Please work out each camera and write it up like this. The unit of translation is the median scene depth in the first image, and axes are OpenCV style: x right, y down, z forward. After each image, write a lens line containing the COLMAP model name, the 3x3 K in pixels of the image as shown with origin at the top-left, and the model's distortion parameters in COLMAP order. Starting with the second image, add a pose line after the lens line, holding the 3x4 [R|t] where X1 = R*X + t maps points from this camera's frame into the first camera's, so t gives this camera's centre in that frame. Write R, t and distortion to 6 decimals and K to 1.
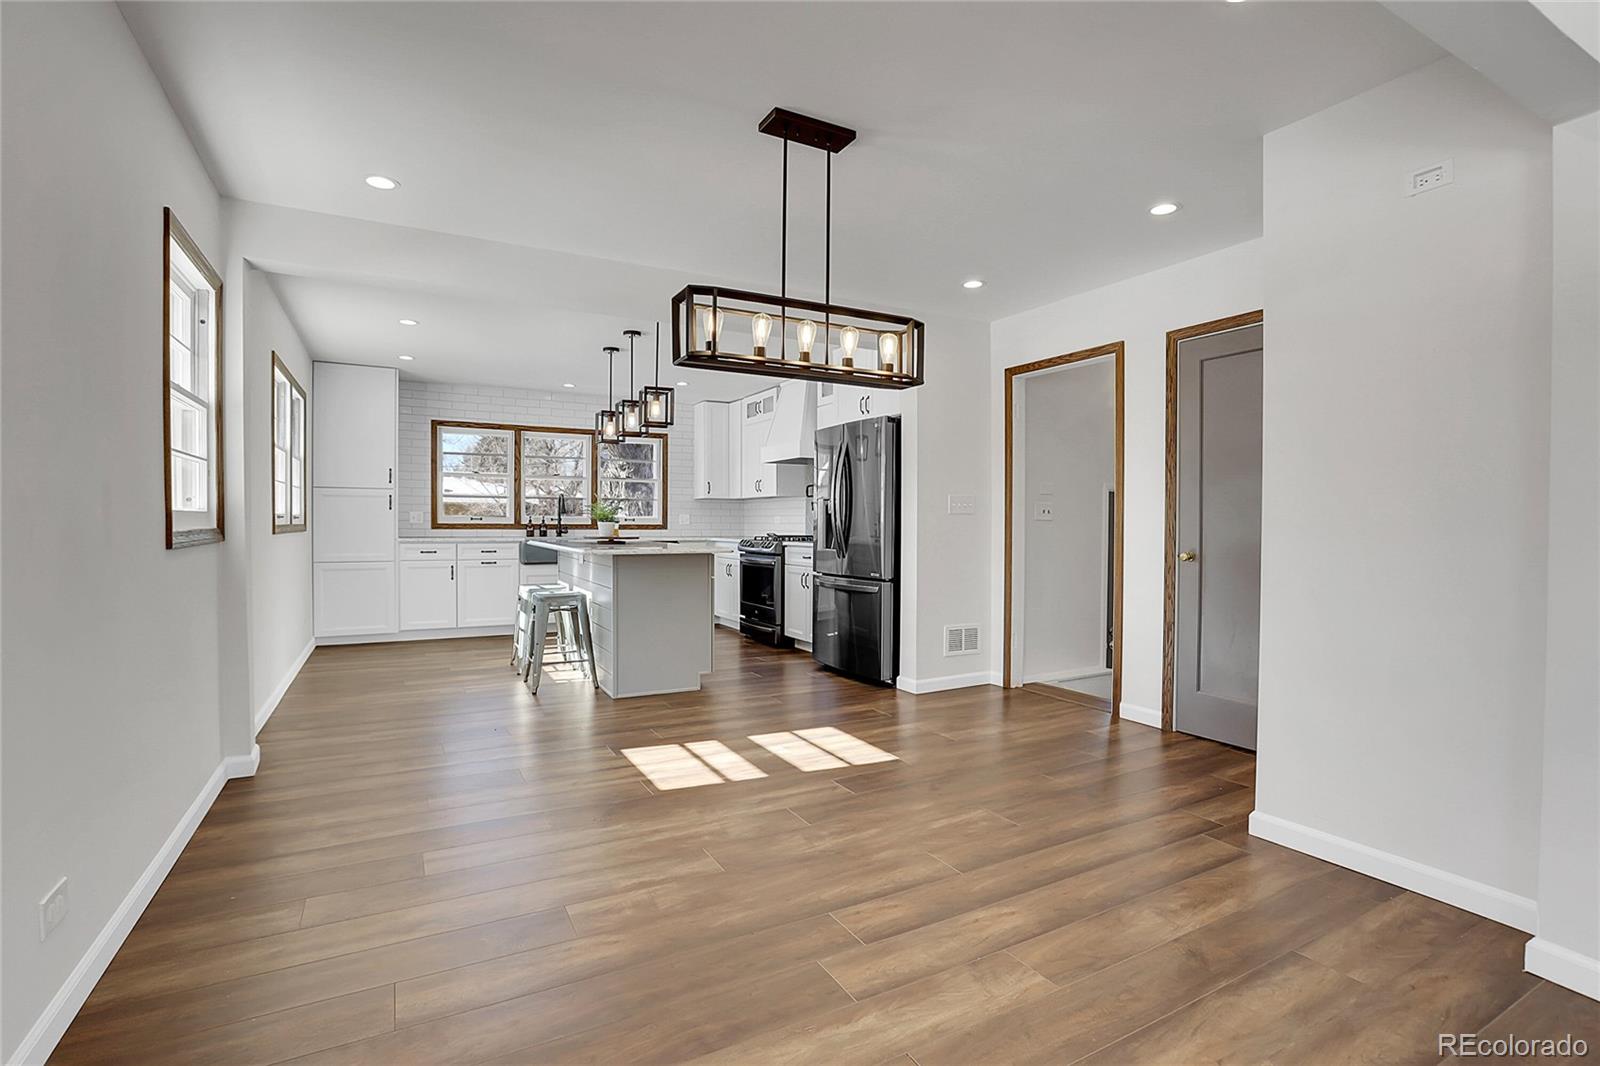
lens RADIAL K [[744.4, 0, 799.0], [0, 744.4, 522.1], [0, 0, 1]] dist [-0.023552, 0.003012]
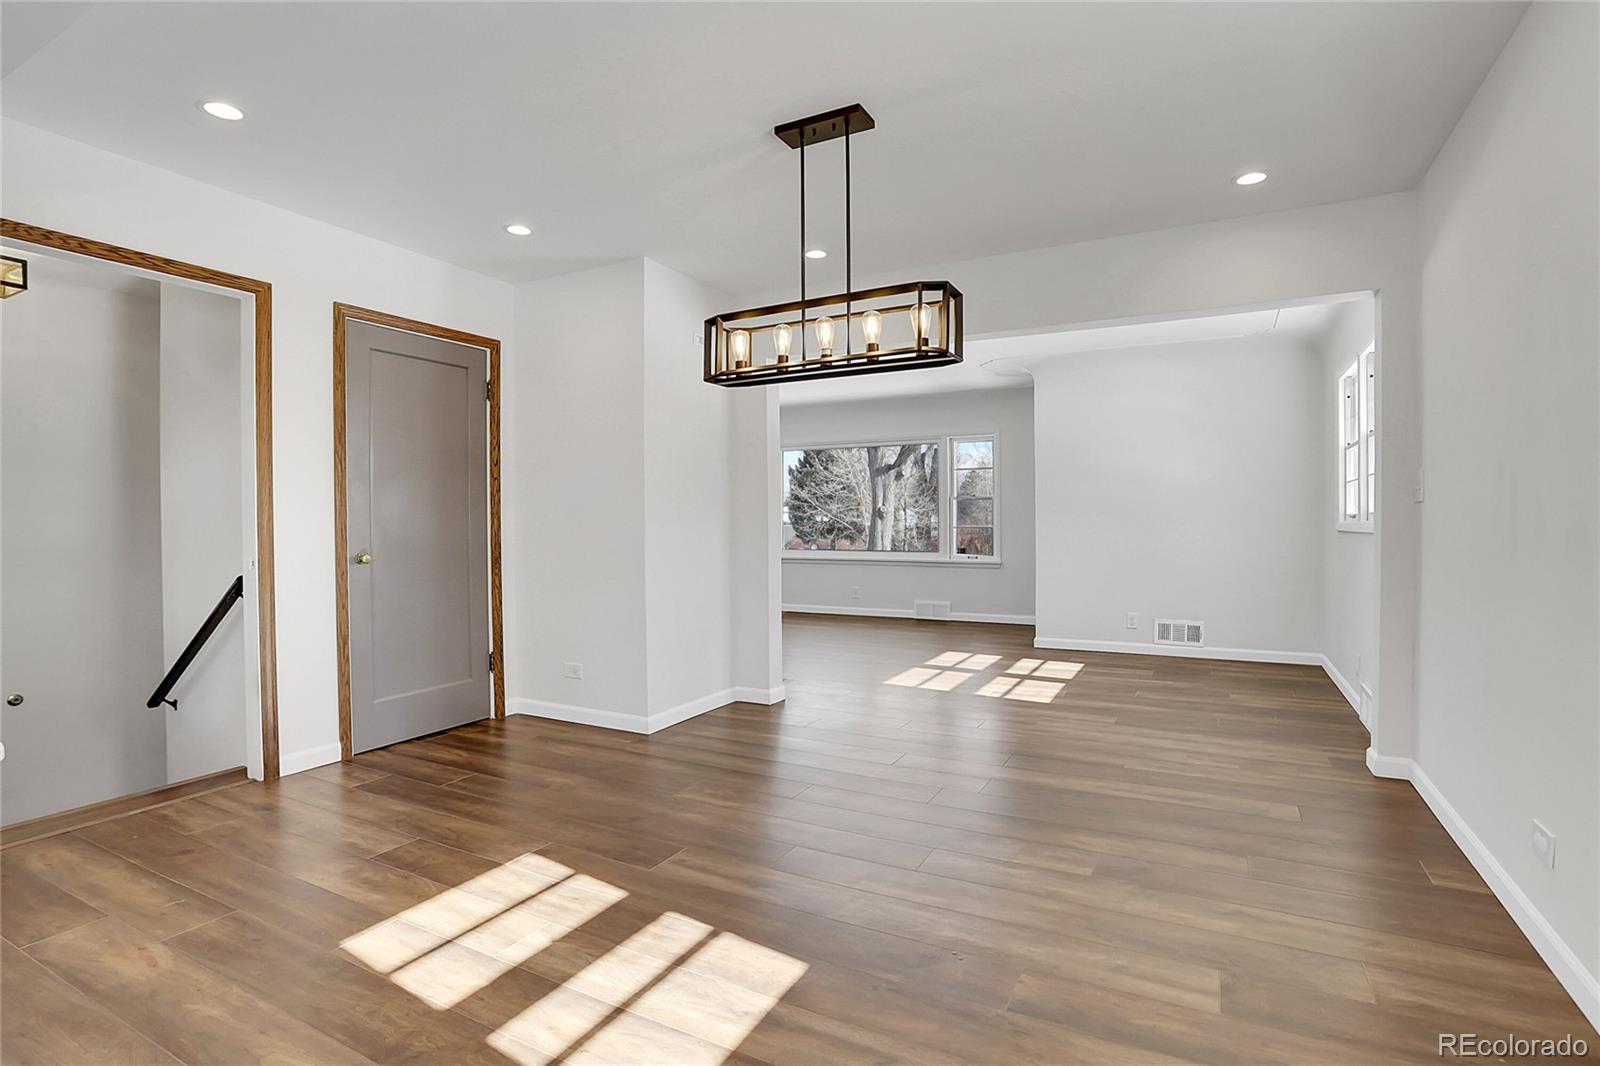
lens RADIAL K [[744.4, 0, 799.7], [0, 744.4, 526.3], [0, 0, 1]] dist [-0.023552, 0.003012]
pose [[-0.520059, -0.007261, 0.854099, -0.619850], [0.005343, 0.999917, 0.011754, -0.002083], [-0.854113, 0.010676, -0.519977, 1.175235]]
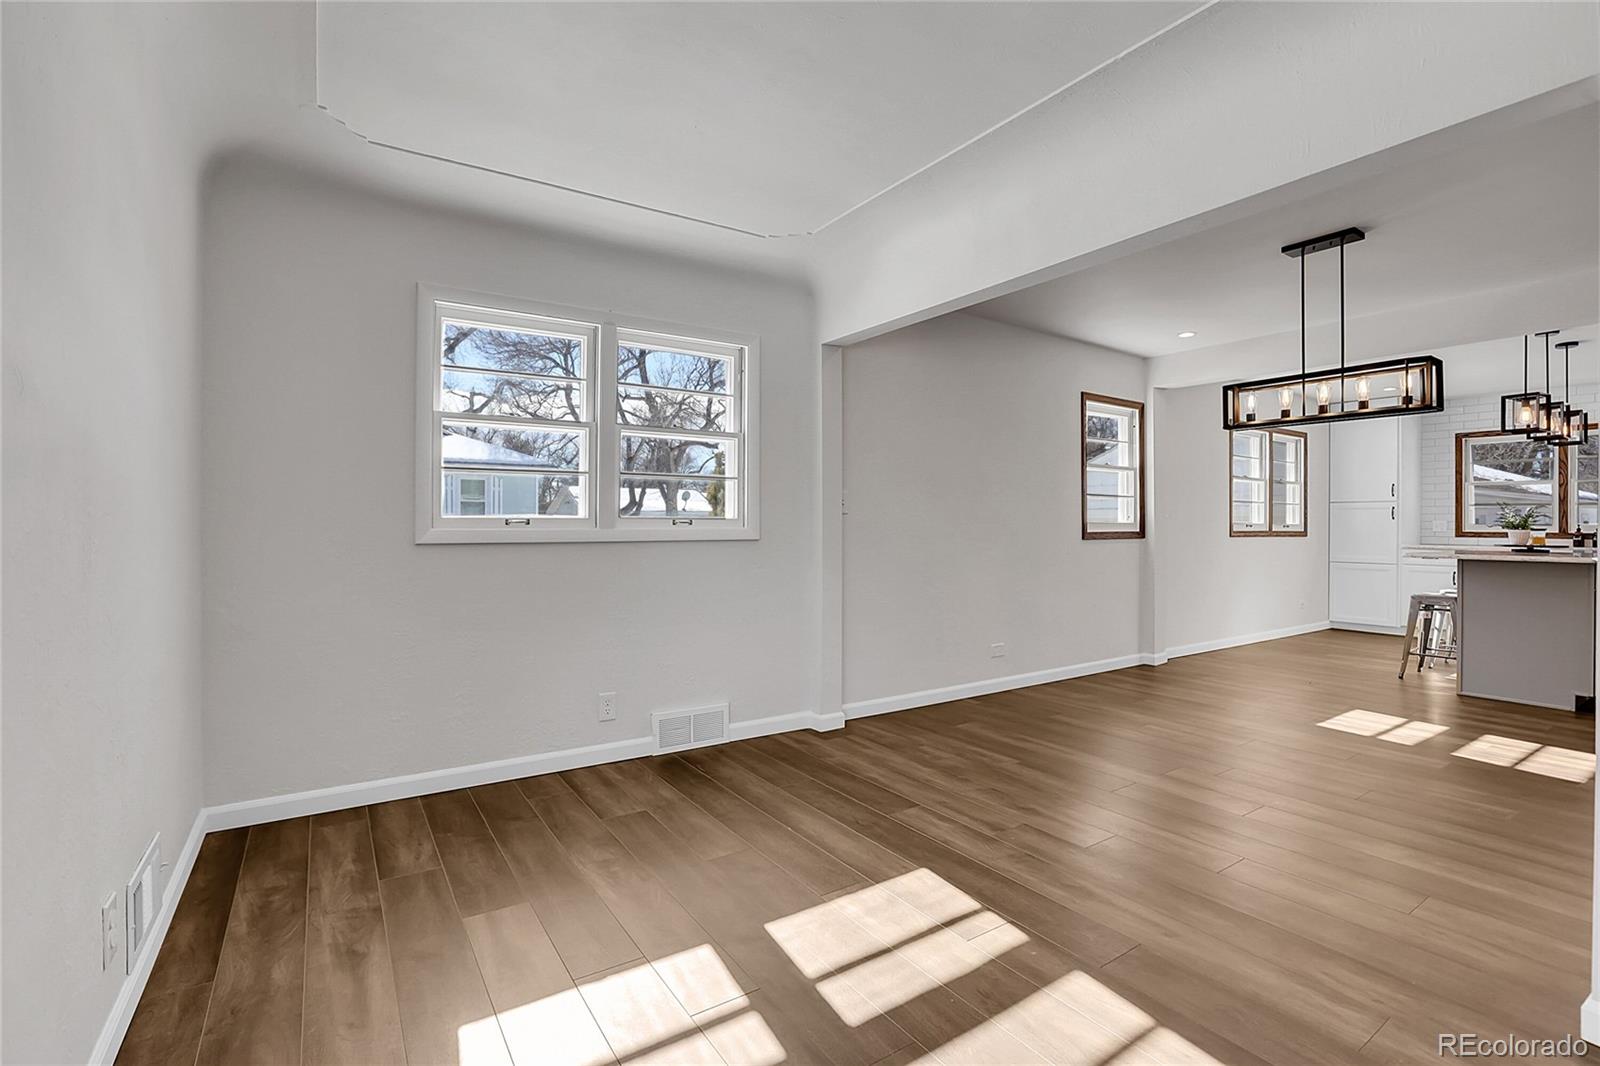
lens RADIAL K [[744.4, 0, 814.4], [0, 744.4, 525.4], [0, 0, 1]] dist [-0.023552, 0.003012]
pose [[0.107315, -0.003046, -0.994220, 0.942910], [-0.004778, 0.999982, -0.003579, 0.002562], [0.994214, 0.005134, 0.107299, -0.055465]]
